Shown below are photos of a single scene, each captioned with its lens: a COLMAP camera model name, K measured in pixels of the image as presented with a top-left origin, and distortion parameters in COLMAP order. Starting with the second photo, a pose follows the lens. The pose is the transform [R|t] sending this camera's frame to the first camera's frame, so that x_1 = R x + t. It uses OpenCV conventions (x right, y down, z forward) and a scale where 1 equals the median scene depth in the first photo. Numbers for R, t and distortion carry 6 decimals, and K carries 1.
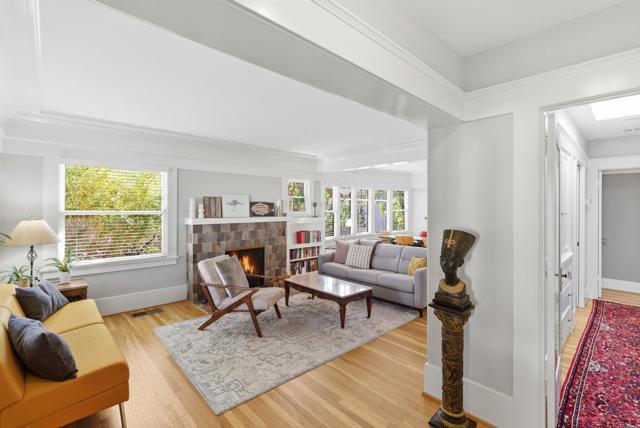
lens RADIAL K [[291.4, 0, 319.5], [0, 291.4, 209.9], [0, 0, 1]] dist [-0.001440, 0.000207]
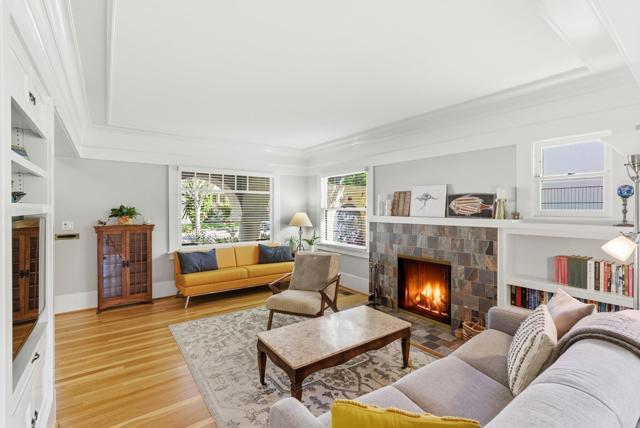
lens RADIAL K [[291.4, 0, 319.5], [0, 291.4, 209.9], [0, 0, 1]] dist [-0.001440, 0.000207]
pose [[-0.117368, 0.004792, -0.993077, 0.488184], [-0.003076, 0.999982, 0.005188, 0.005143], [0.993084, 0.003664, -0.117351, 0.818626]]
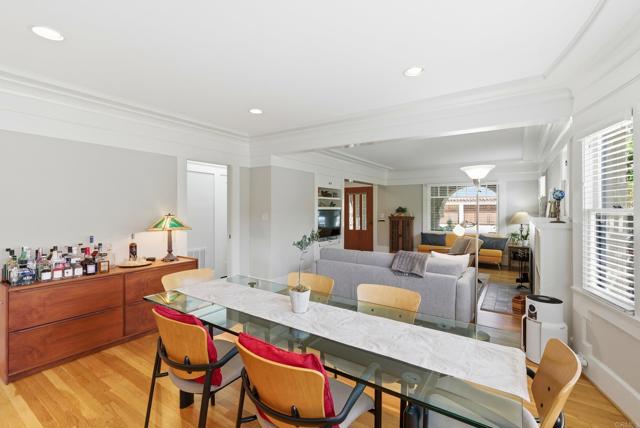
lens RADIAL K [[291.4, 0, 319.5], [0, 291.4, 209.9], [0, 0, 1]] dist [-0.001440, 0.000207]
pose [[-0.974011, 0.000903, -0.226500, 0.573057], [-0.001001, 0.999965, 0.008291, 0.002127], [0.226500, 0.008303, -0.973976, 1.704629]]
